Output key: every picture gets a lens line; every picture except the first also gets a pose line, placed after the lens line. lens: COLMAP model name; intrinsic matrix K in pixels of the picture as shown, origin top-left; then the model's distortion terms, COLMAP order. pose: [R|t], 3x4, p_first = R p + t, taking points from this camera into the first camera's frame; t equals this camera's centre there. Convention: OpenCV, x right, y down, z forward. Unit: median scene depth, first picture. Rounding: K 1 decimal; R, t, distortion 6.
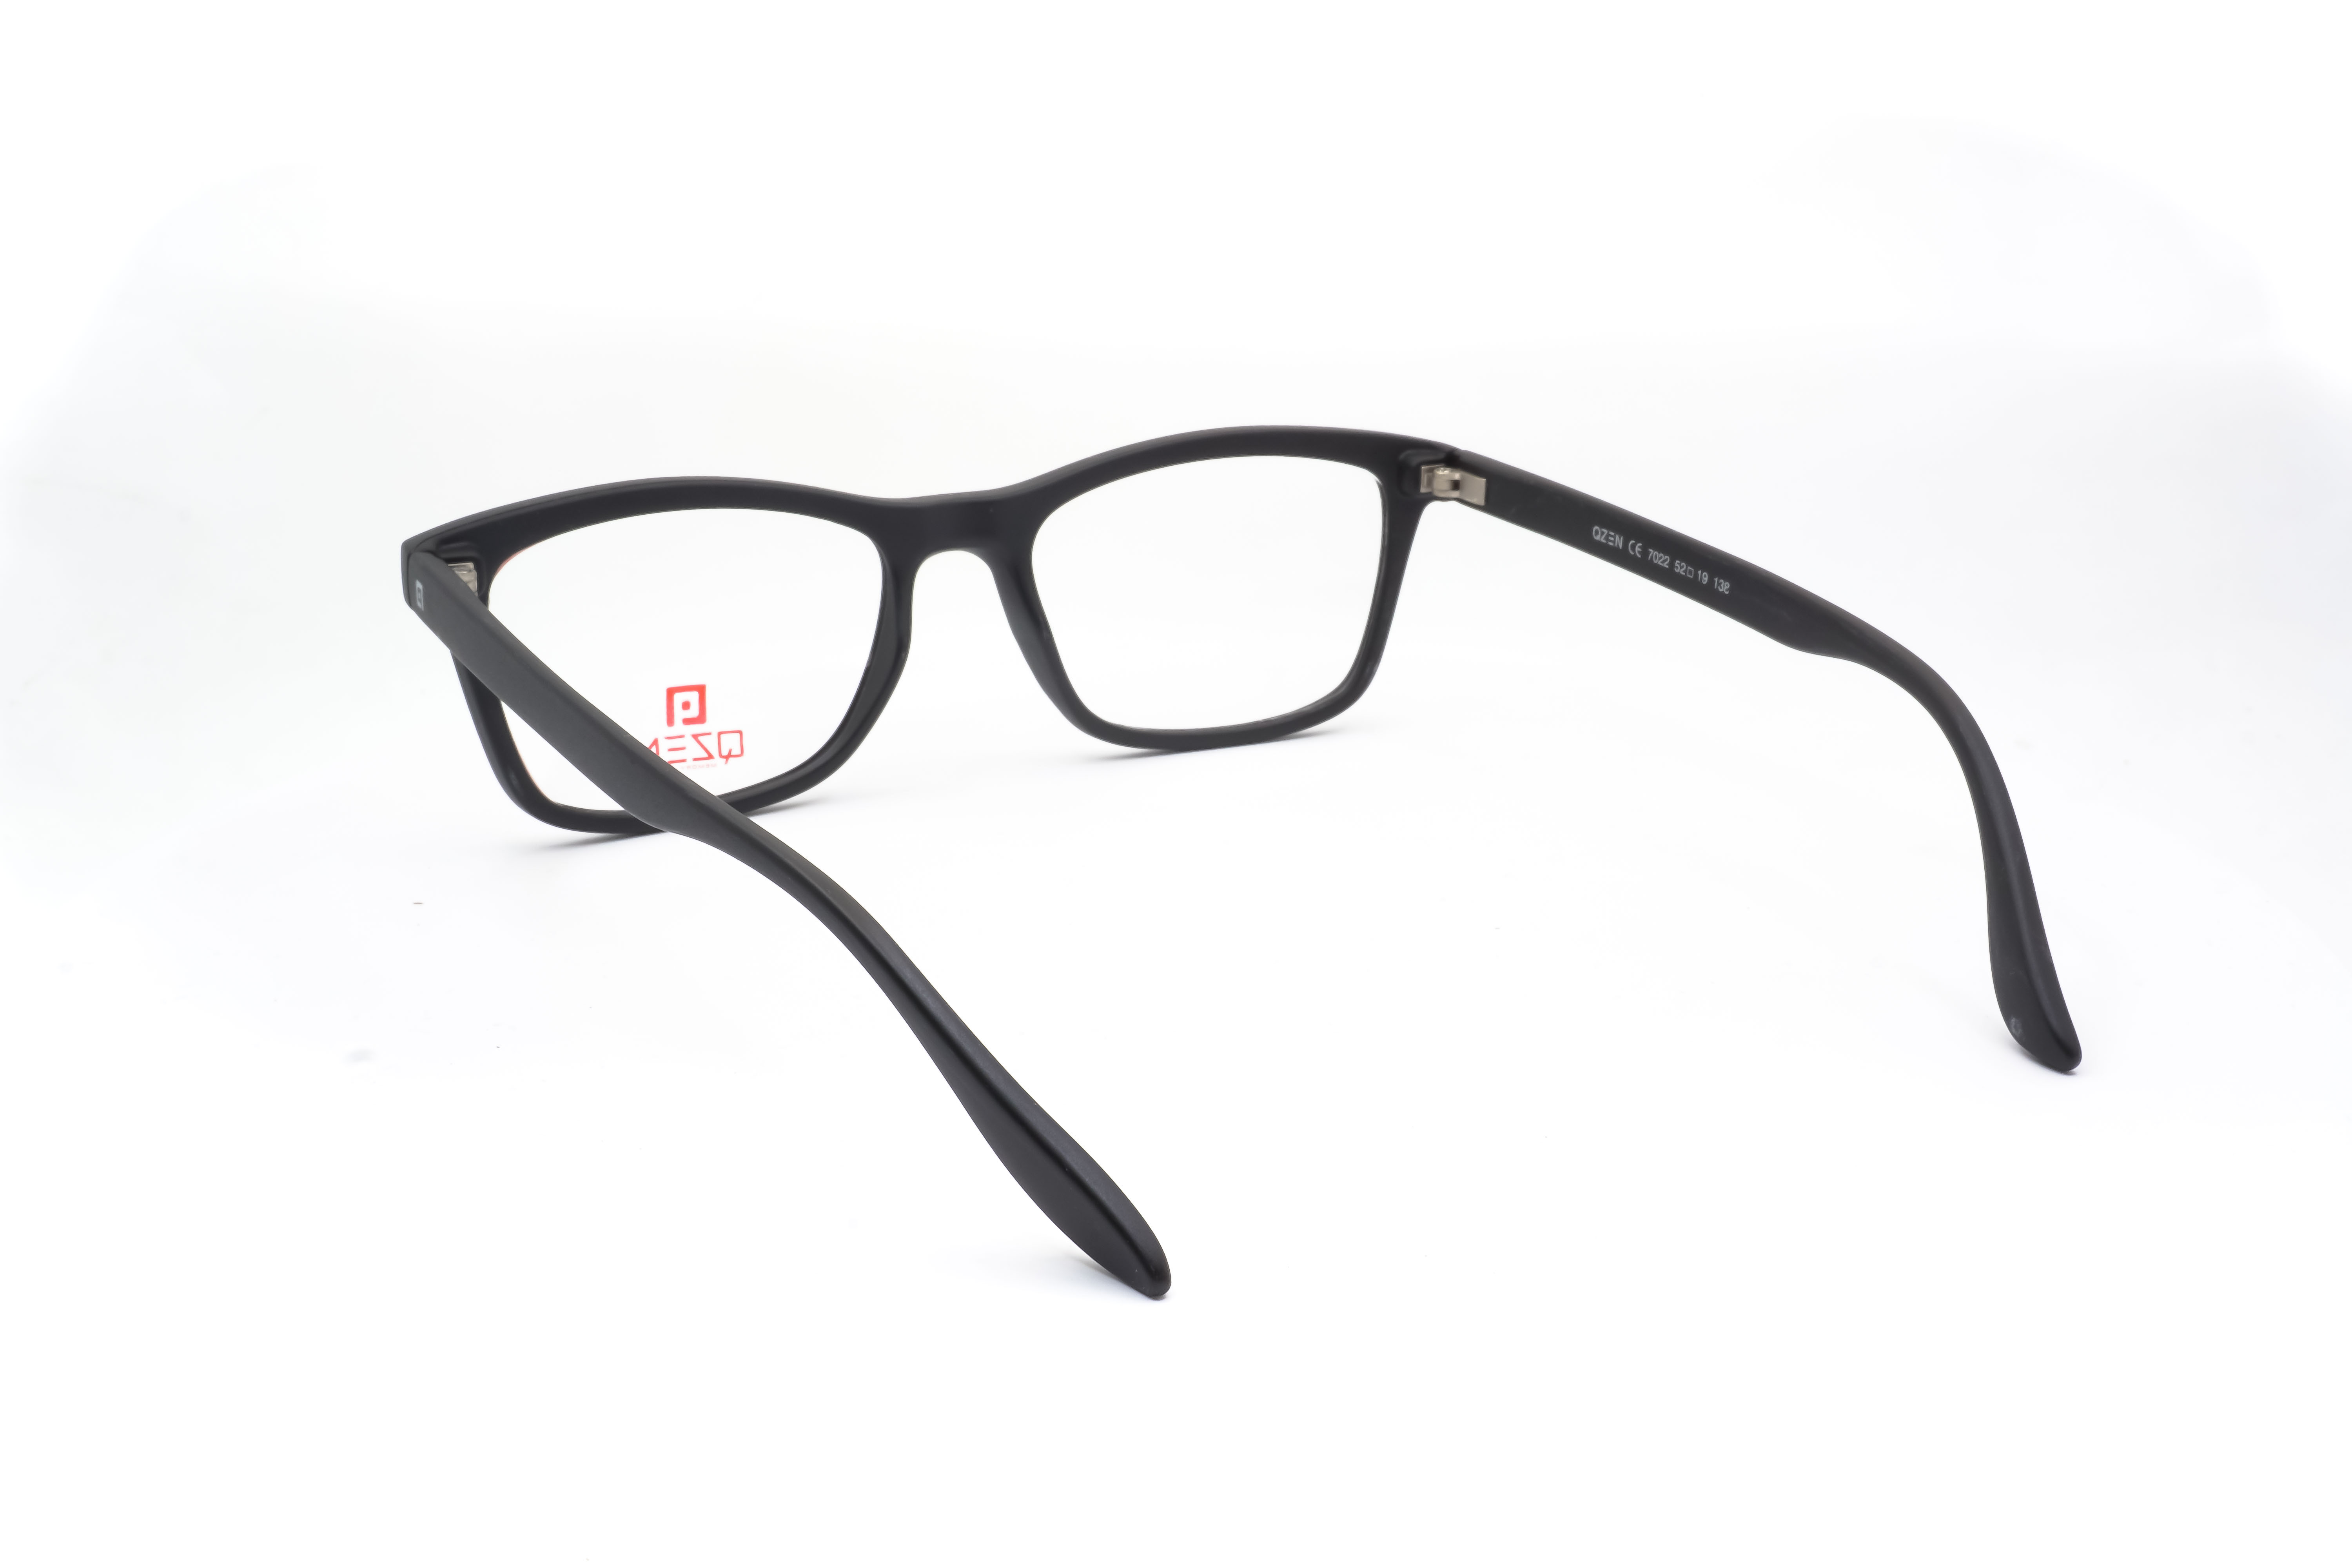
lens RADIAL K [[2929.9, 0, 1209.7], [0, 2929.9, 784.8], [0, 0, 1]] dist [0.096498, -0.004257]
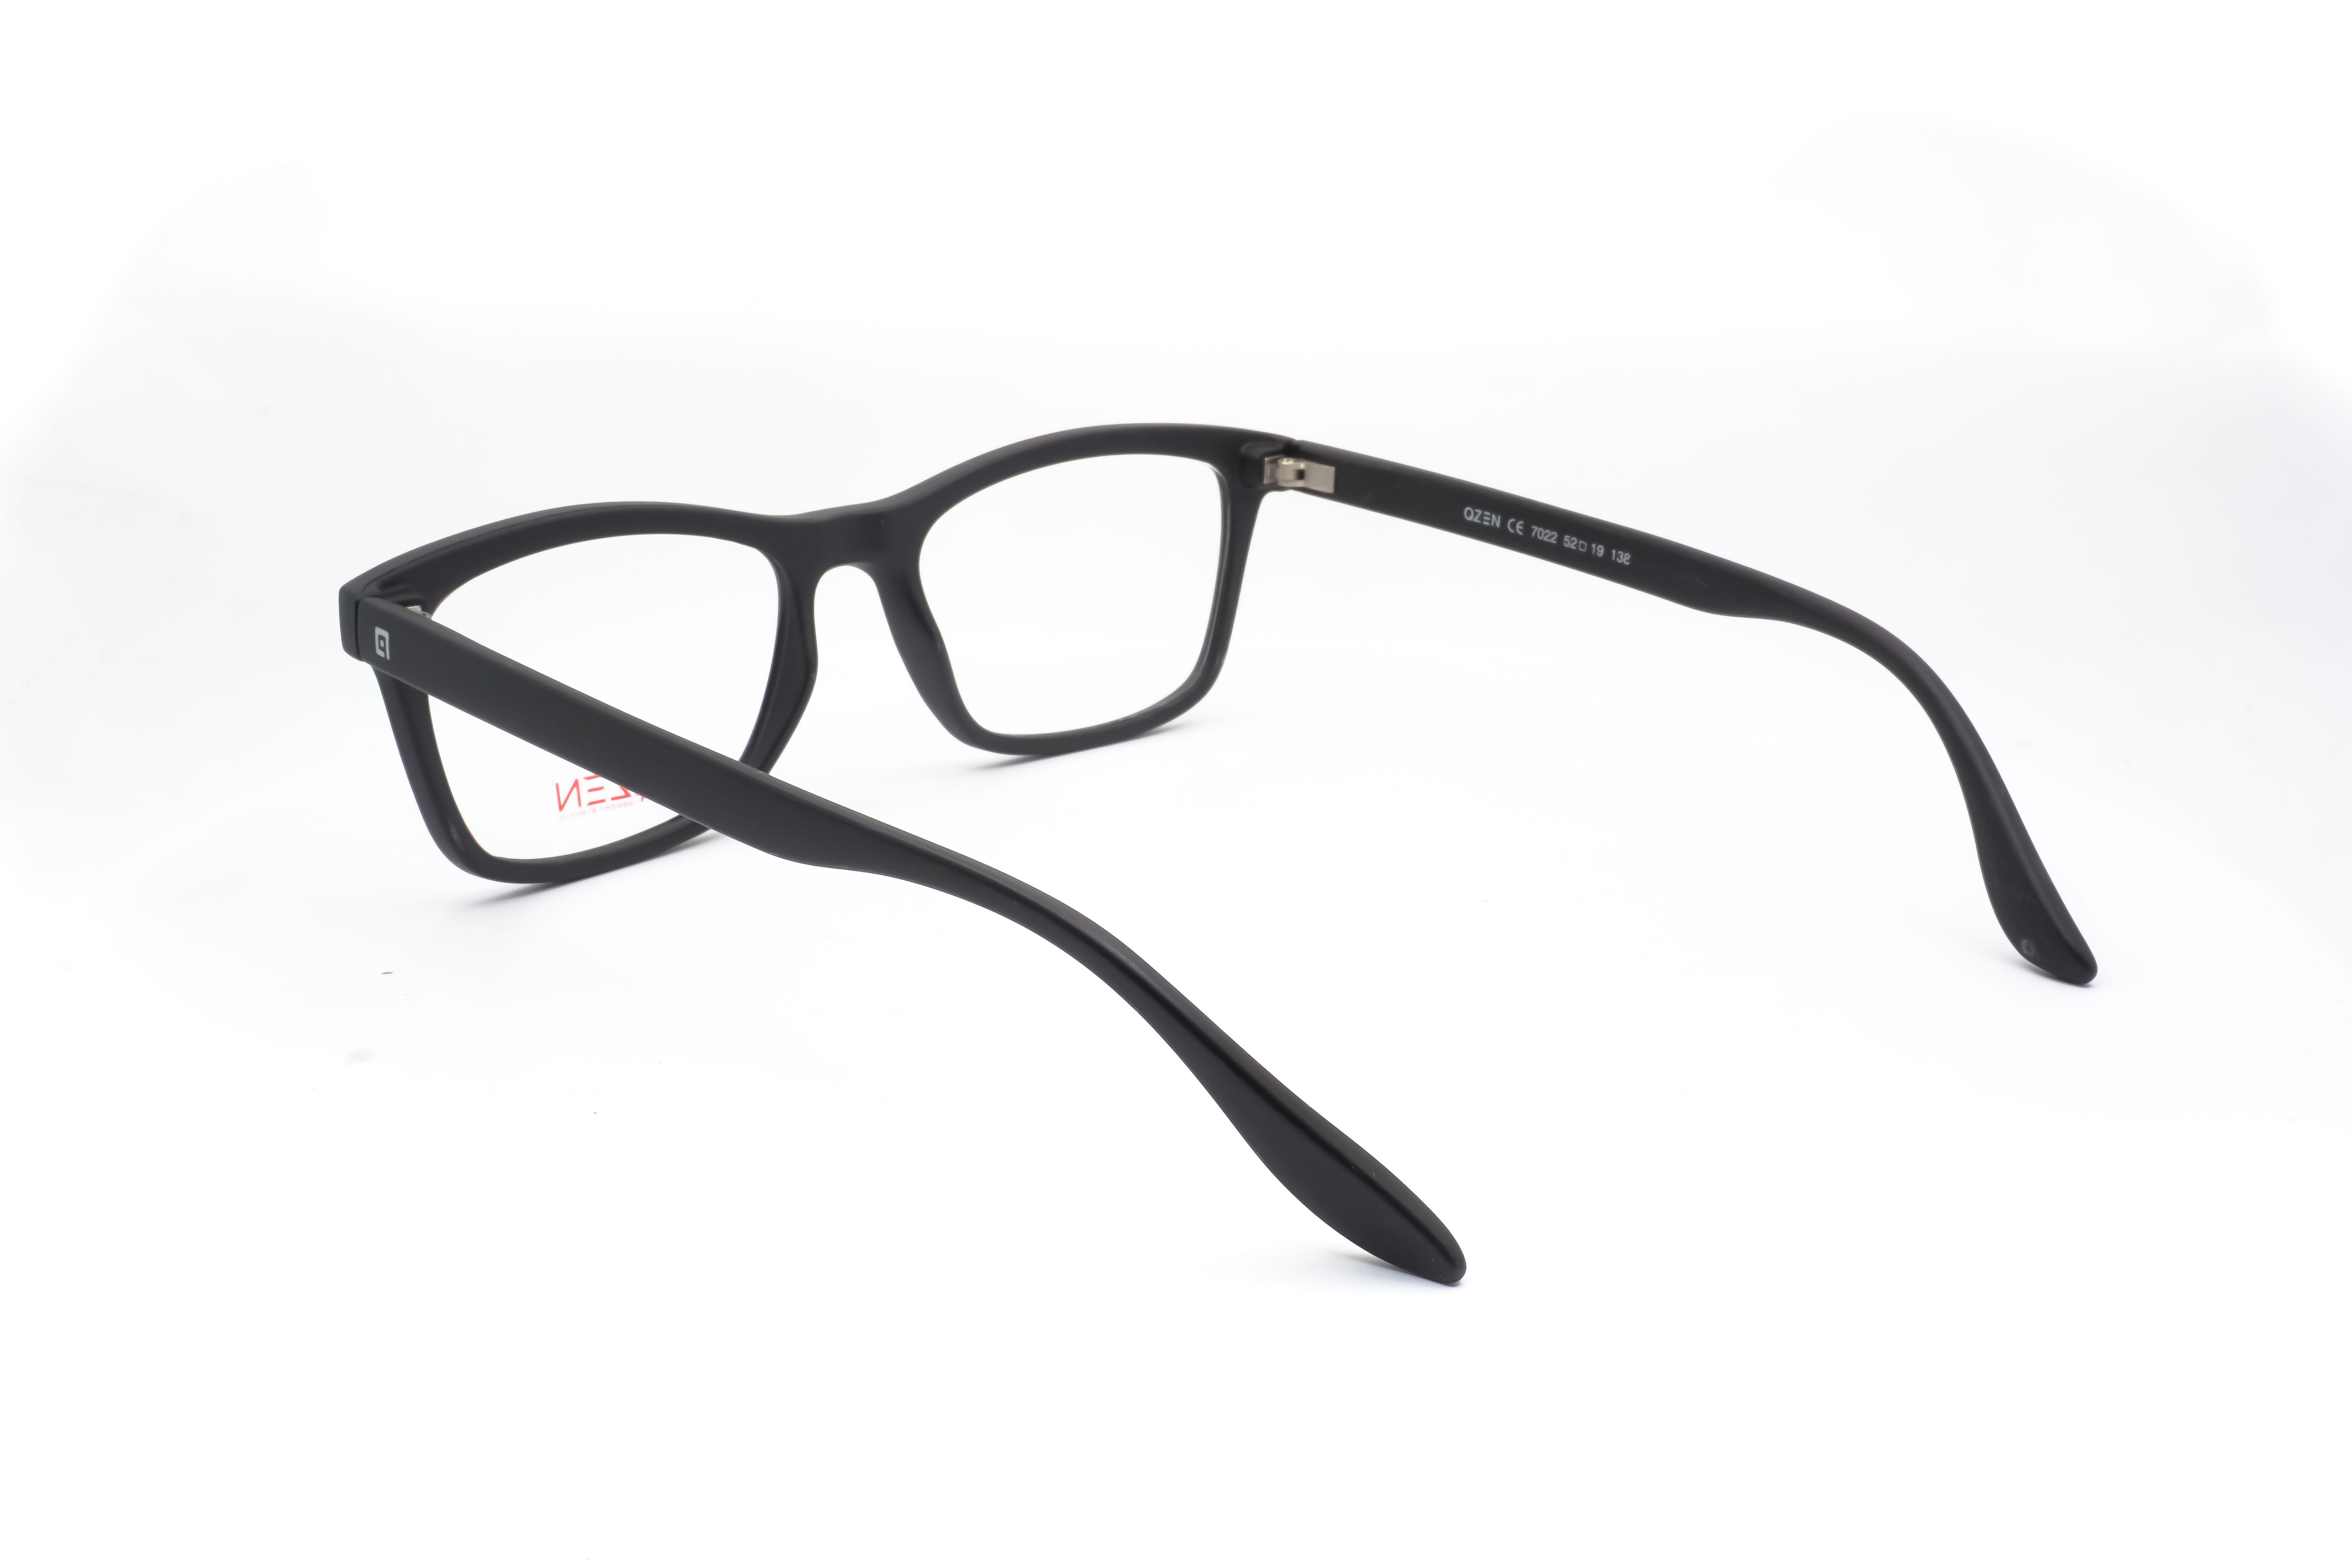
lens RADIAL K [[2929.9, 0, 1209.7], [0, 2929.9, 784.8], [0, 0, 1]] dist [0.096498, -0.004257]
pose [[0.965420, -0.074971, 0.249687, -0.224271], [0.074551, 0.997155, 0.011155, -0.009275], [-0.249813, 0.007845, 0.968262, 0.026260]]
